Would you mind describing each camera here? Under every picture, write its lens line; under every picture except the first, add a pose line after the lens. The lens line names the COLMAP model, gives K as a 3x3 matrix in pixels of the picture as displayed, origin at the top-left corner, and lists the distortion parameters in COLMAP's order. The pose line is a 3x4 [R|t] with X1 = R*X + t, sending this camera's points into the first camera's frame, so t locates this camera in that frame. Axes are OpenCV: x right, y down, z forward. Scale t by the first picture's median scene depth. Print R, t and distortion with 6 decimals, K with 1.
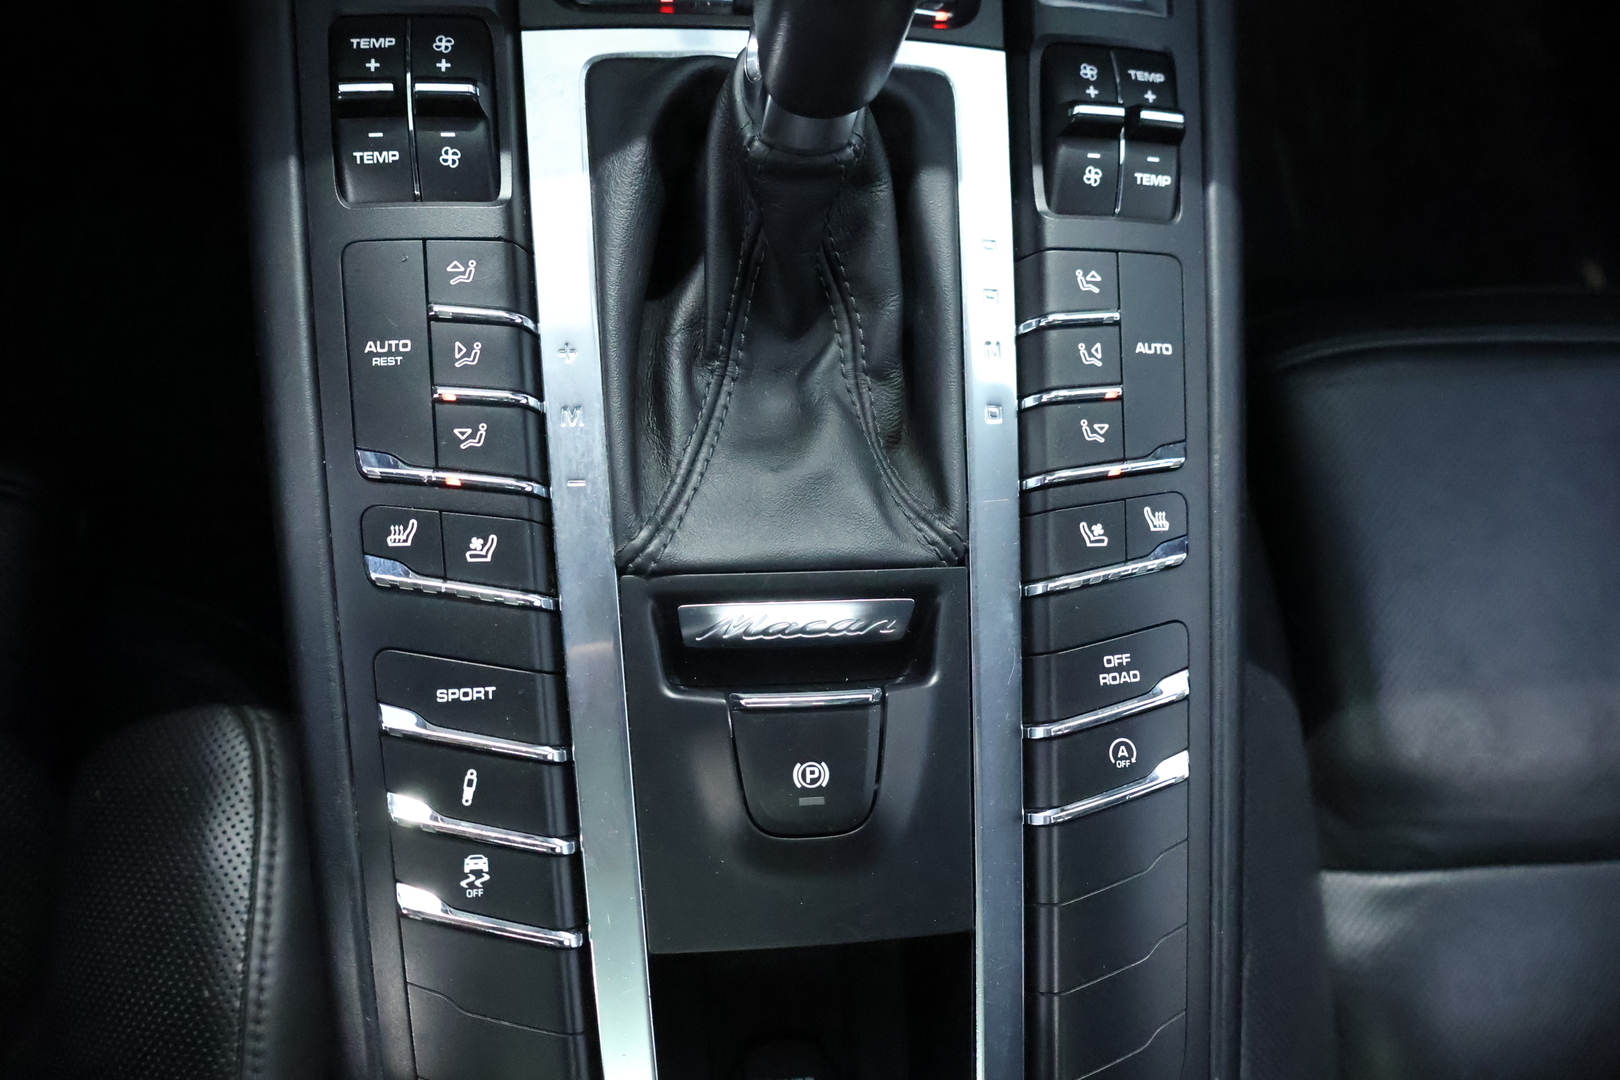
lens RADIAL K [[1395.9, 0, 810.0], [0, 1395.9, 540.0], [0, 0, 1]] dist [0.003163, 0.005382]
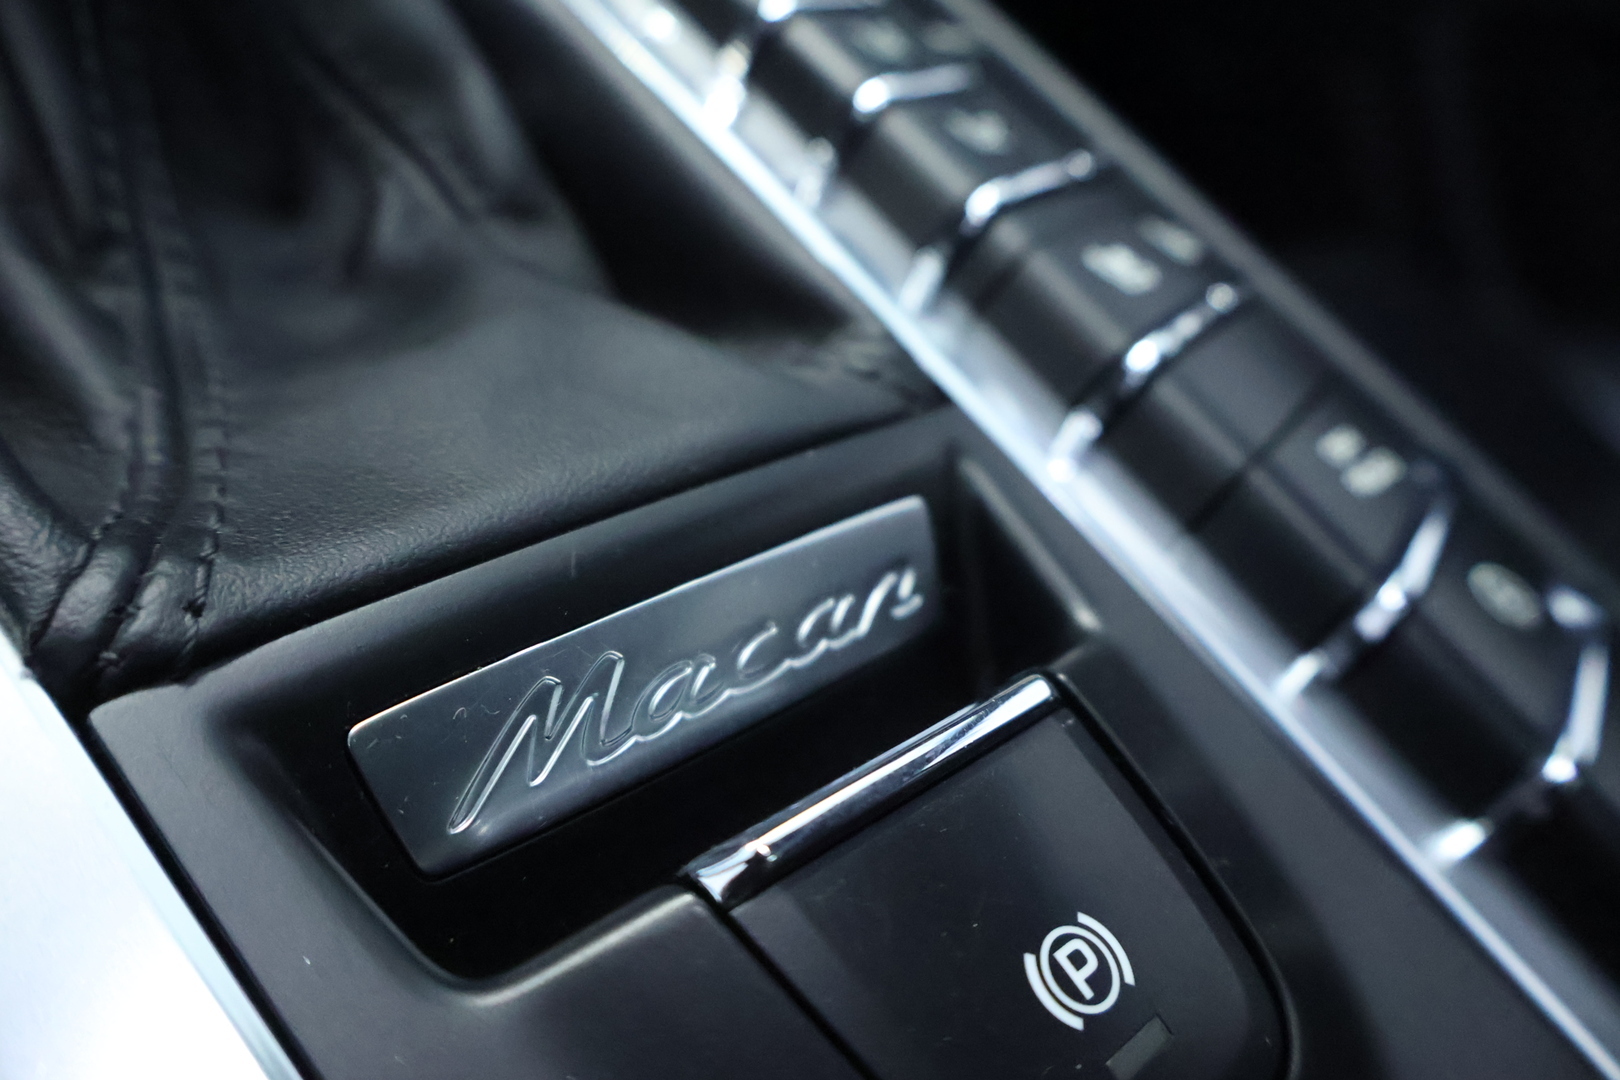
lens RADIAL K [[1395.9, 0, 810.0], [0, 1395.9, 540.0], [0, 0, 1]] dist [0.003163, 0.005382]
pose [[0.779983, -0.353643, 0.516298, -0.150853], [0.545865, 0.787932, -0.284949, 0.145783], [-0.306038, 0.504084, 0.807614, 0.722380]]
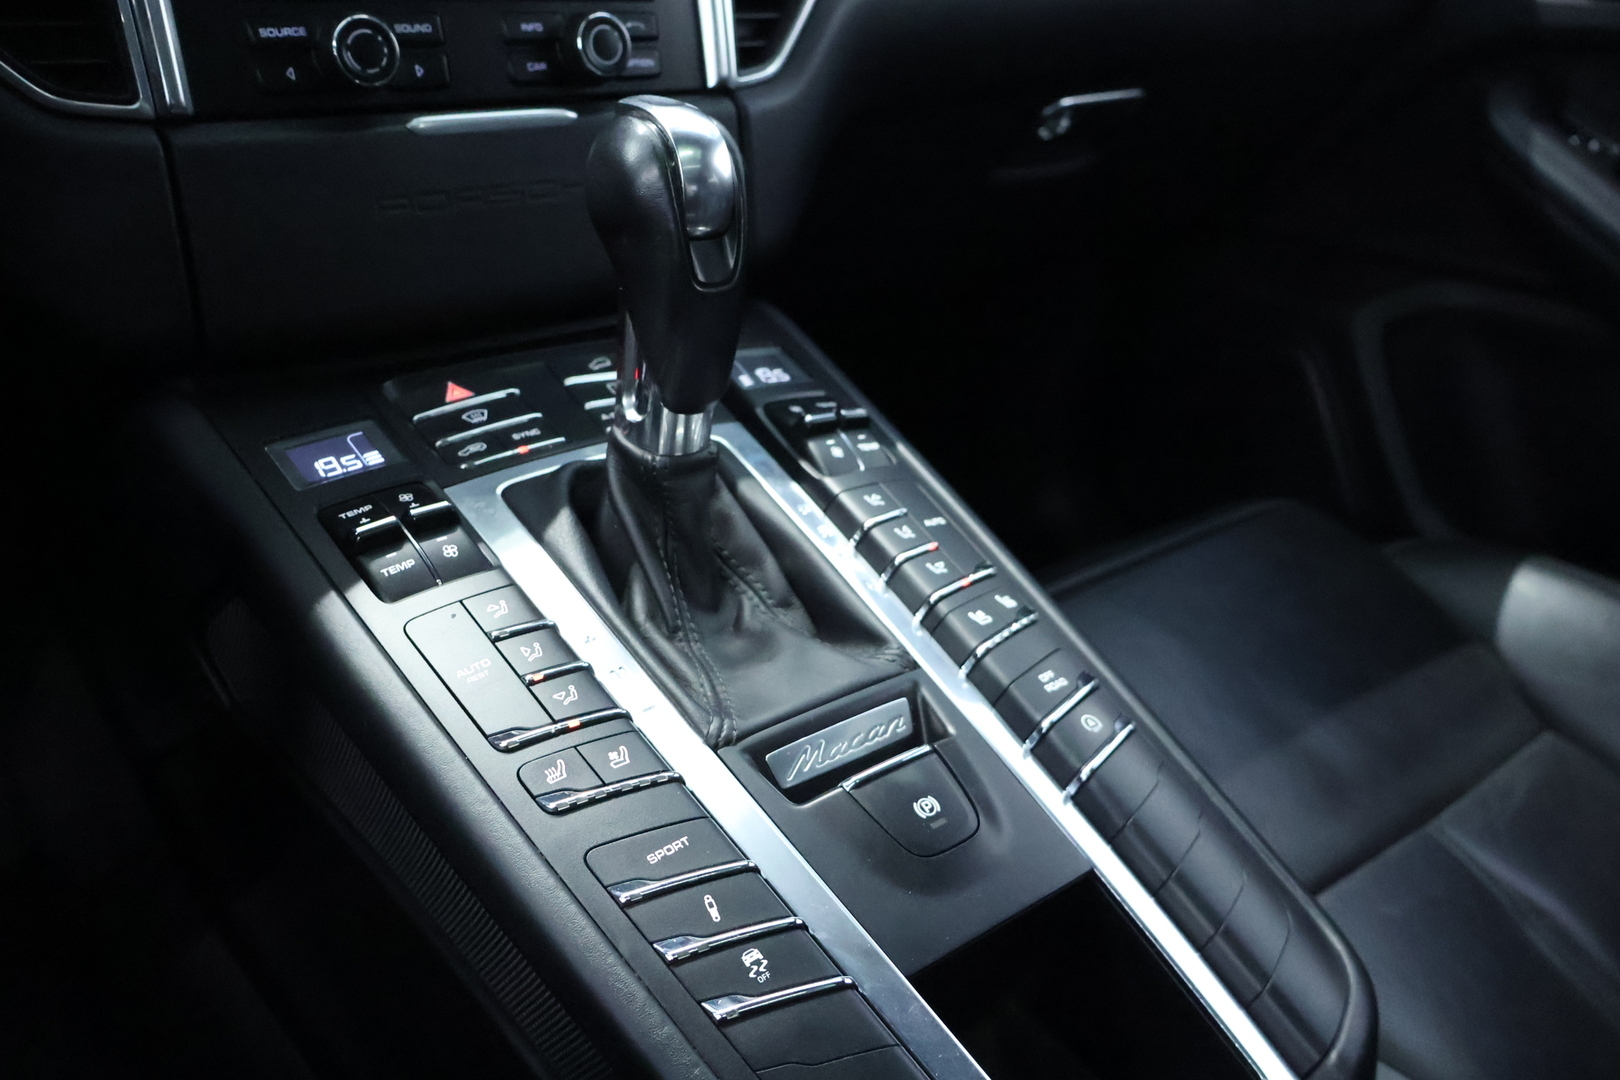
lens RADIAL K [[1395.9, 0, 810.0], [0, 1395.9, 540.0], [0, 0, 1]] dist [0.003163, 0.005382]
pose [[0.828001, -0.323105, 0.458276, -0.574005], [0.523363, 0.738669, -0.424804, 0.458538], [-0.201258, 0.591583, 0.780720, -0.114308]]
